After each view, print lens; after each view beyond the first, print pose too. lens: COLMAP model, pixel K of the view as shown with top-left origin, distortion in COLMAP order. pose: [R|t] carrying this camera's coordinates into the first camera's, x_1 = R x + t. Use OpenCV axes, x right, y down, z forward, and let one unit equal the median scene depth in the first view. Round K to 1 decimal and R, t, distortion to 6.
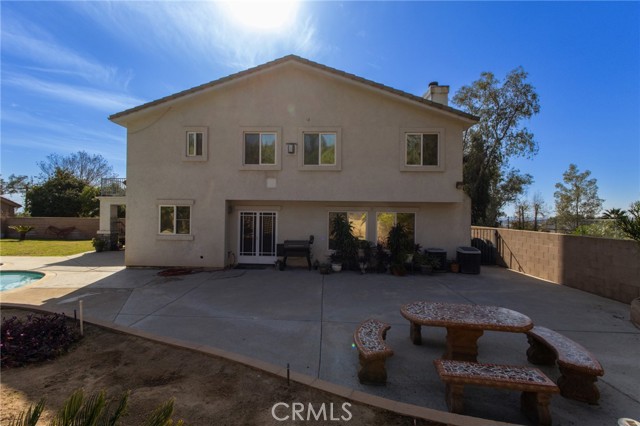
lens RADIAL K [[293.6, 0, 316.3], [0, 293.6, 212.5], [0, 0, 1]] dist [0.003343, -0.000007]
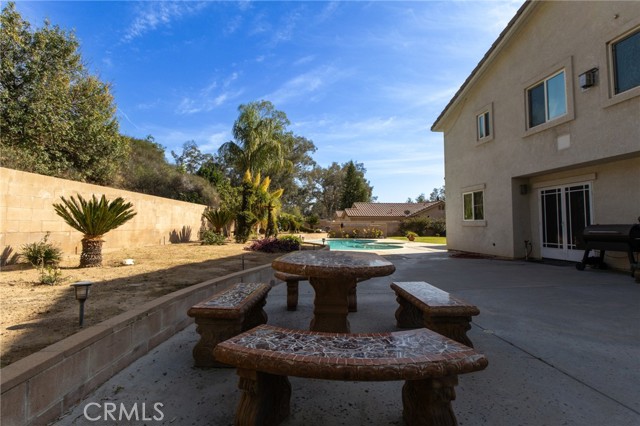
lens RADIAL K [[293.6, 0, 316.3], [0, 293.6, 212.5], [0, 0, 1]] dist [0.003343, -0.000007]
pose [[0.144539, -0.057607, -0.987821, 0.437581], [0.016229, 0.998308, -0.055844, 0.094187], [0.989366, -0.007959, 0.145230, 0.319387]]
